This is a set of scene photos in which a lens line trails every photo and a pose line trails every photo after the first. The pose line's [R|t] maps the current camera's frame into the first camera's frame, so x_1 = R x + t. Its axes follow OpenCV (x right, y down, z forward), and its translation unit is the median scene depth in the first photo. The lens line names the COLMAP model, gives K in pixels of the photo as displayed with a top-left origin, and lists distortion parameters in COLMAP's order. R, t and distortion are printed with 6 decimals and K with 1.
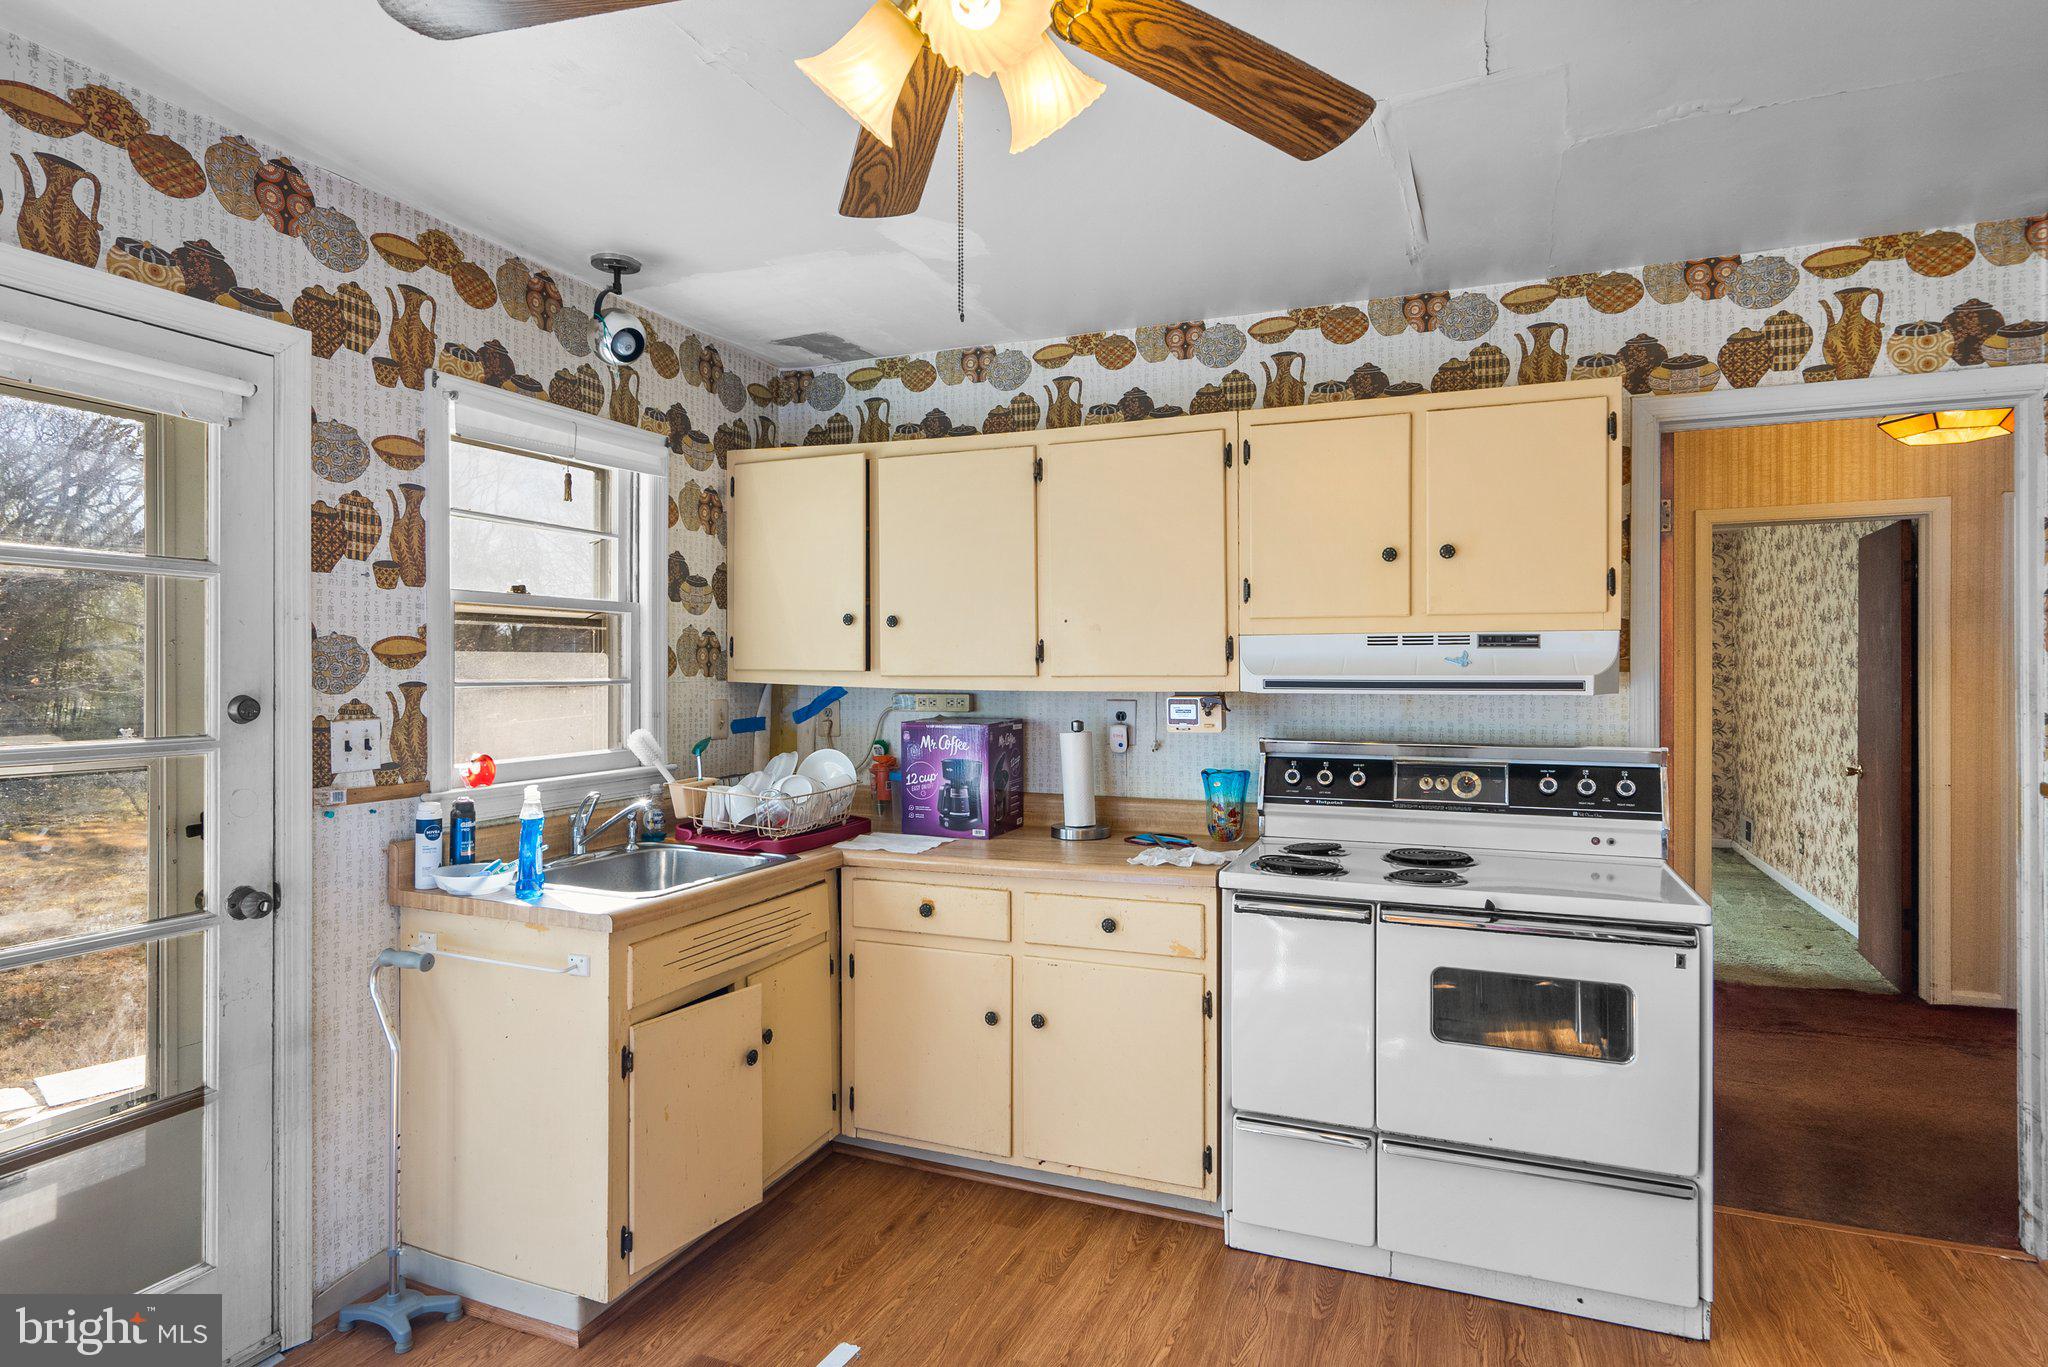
lens RADIAL K [[1107.8, 0, 1024.0], [0, 1107.8, 683.5], [0, 0, 1]] dist [-0.001214, -0.000080]
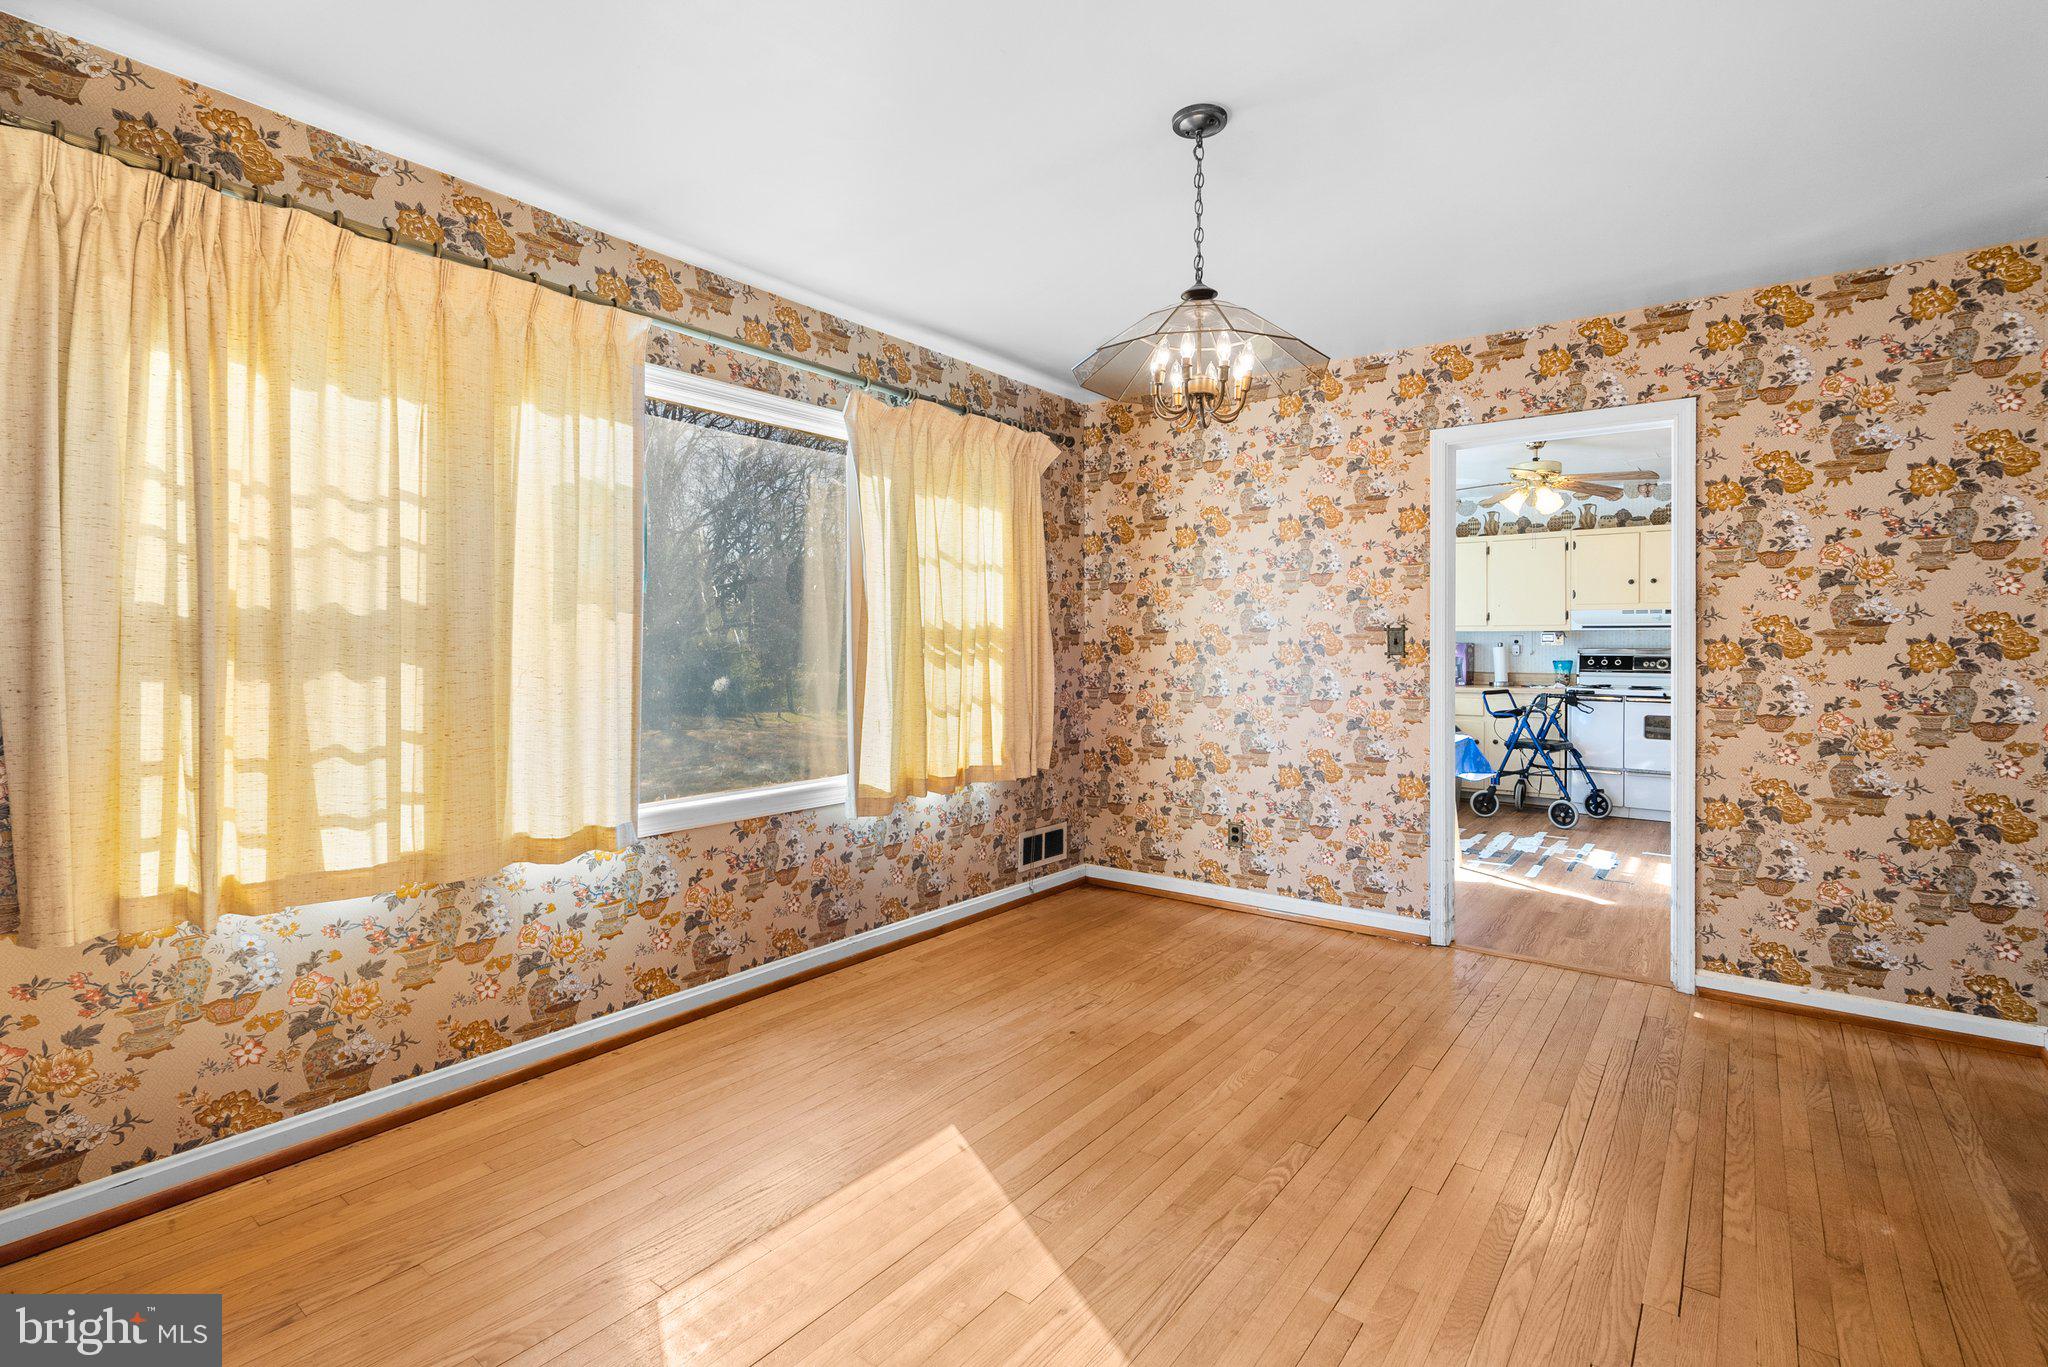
lens RADIAL K [[973.4, 0, 1027.5], [0, 973.4, 646.9], [0, 0, 1]] dist [-0.001766, 0.000033]
pose [[0.967535, 0.004101, -0.252705, -0.500818], [-0.004777, 0.999986, -0.002058, 0.058956], [0.252693, 0.003199, 0.967541, -1.684670]]
